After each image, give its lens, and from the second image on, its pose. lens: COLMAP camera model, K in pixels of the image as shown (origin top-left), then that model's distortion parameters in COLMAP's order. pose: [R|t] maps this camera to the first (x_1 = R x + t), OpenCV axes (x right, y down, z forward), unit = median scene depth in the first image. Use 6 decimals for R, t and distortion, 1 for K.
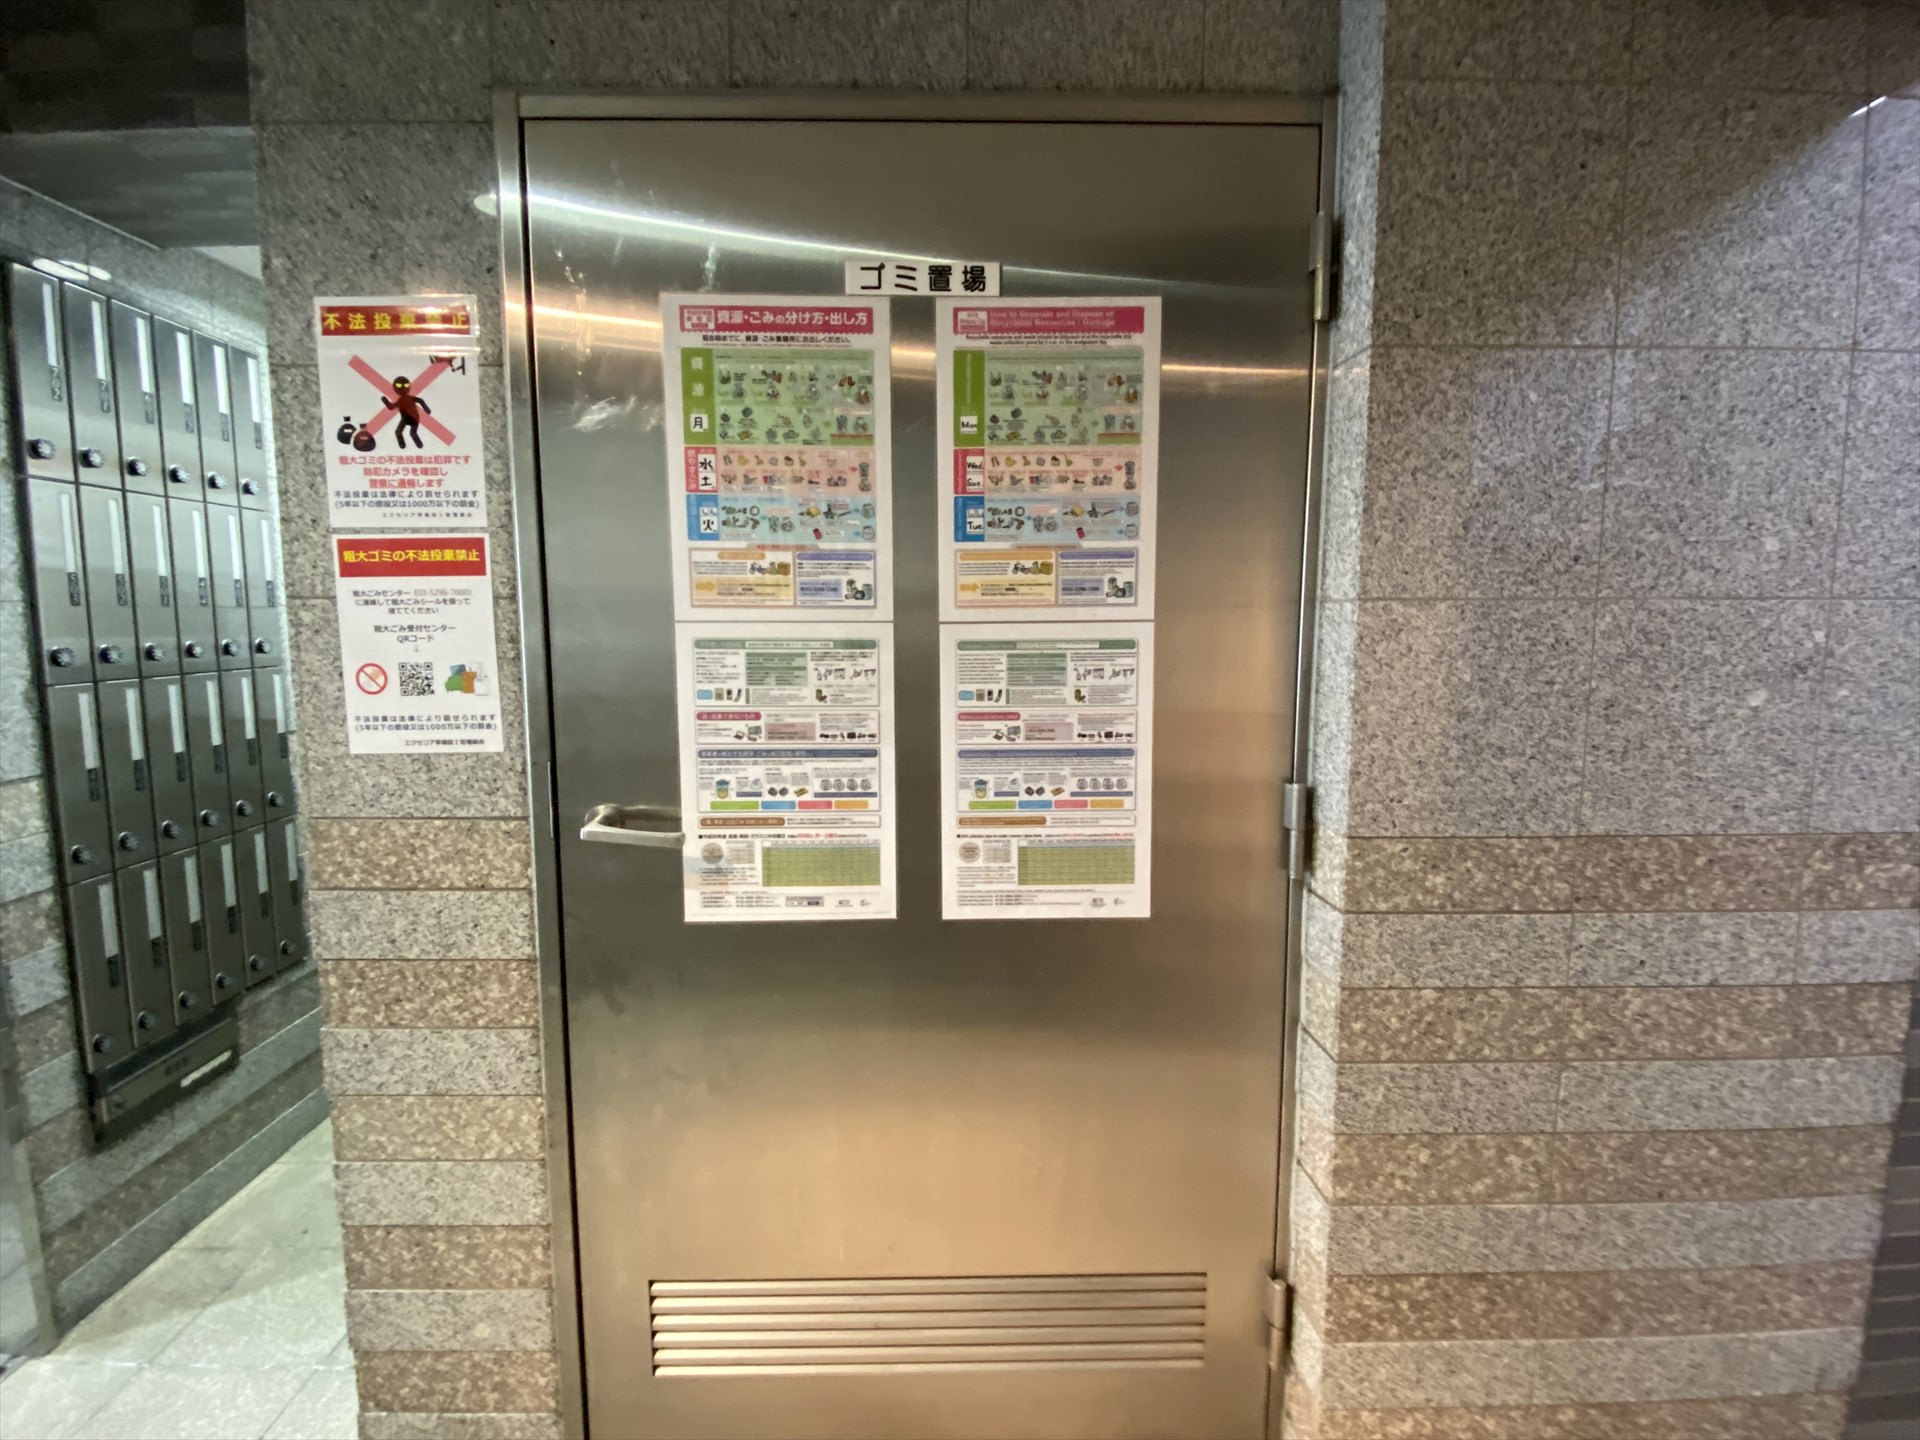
lens RADIAL K [[915.8, 0, 954.8], [0, 915.8, 712.1], [0, 0, 1]] dist [0.017080, -0.017905]
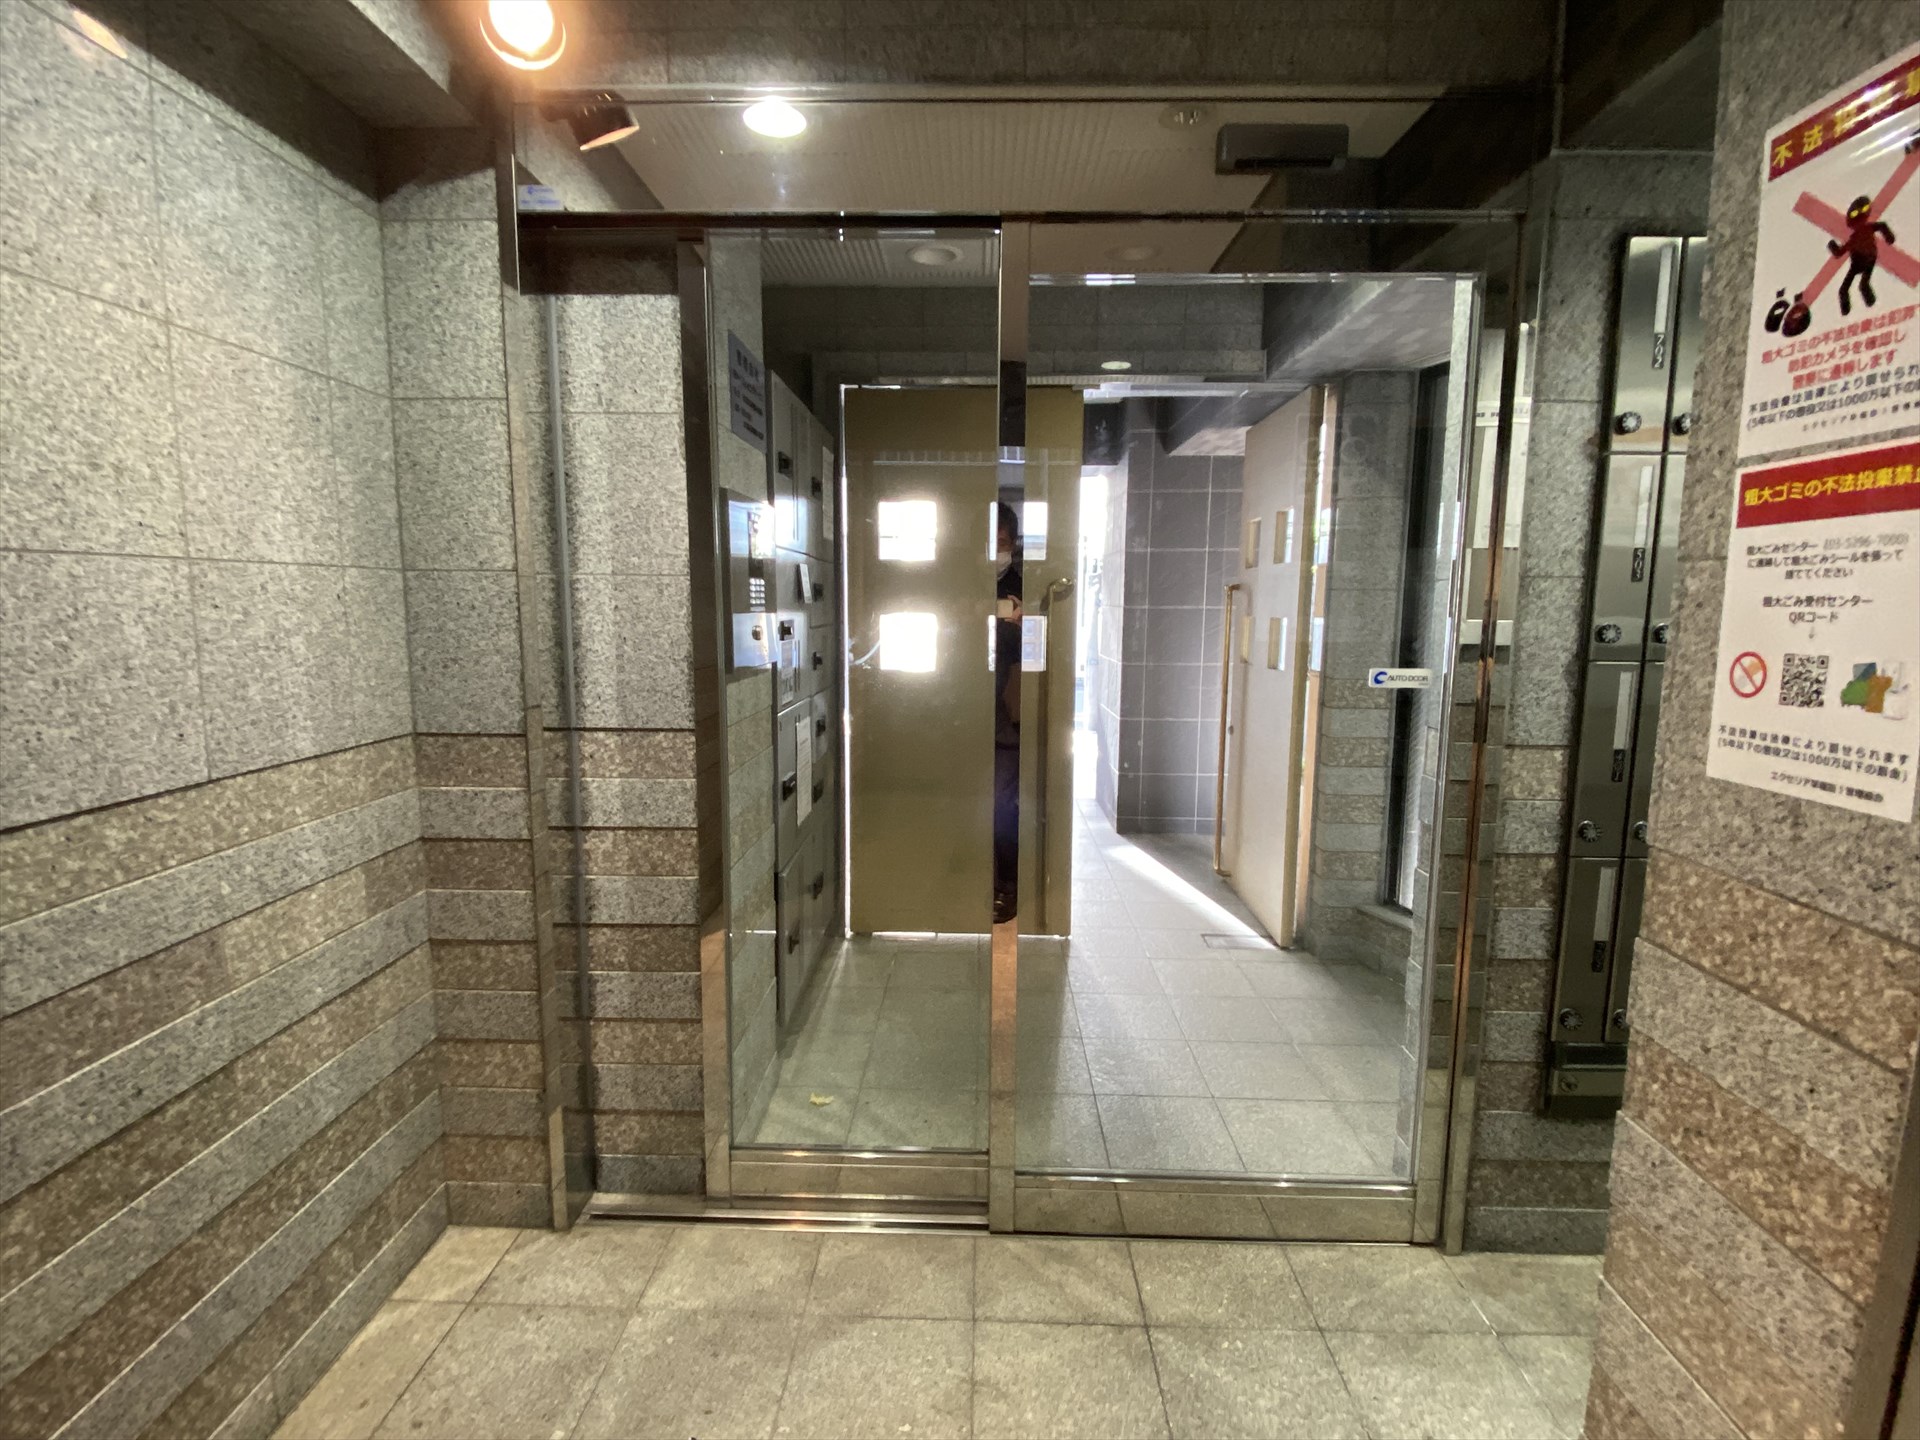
lens RADIAL K [[915.8, 0, 946.8], [0, 915.8, 714.5], [0, 0, 1]] dist [0.017080, -0.017905]
pose [[-0.035833, 0.126767, -0.991285, 0.072035], [-0.116943, 0.984576, 0.130136, -0.026111], [0.992492, 0.120587, -0.020456, 0.422951]]
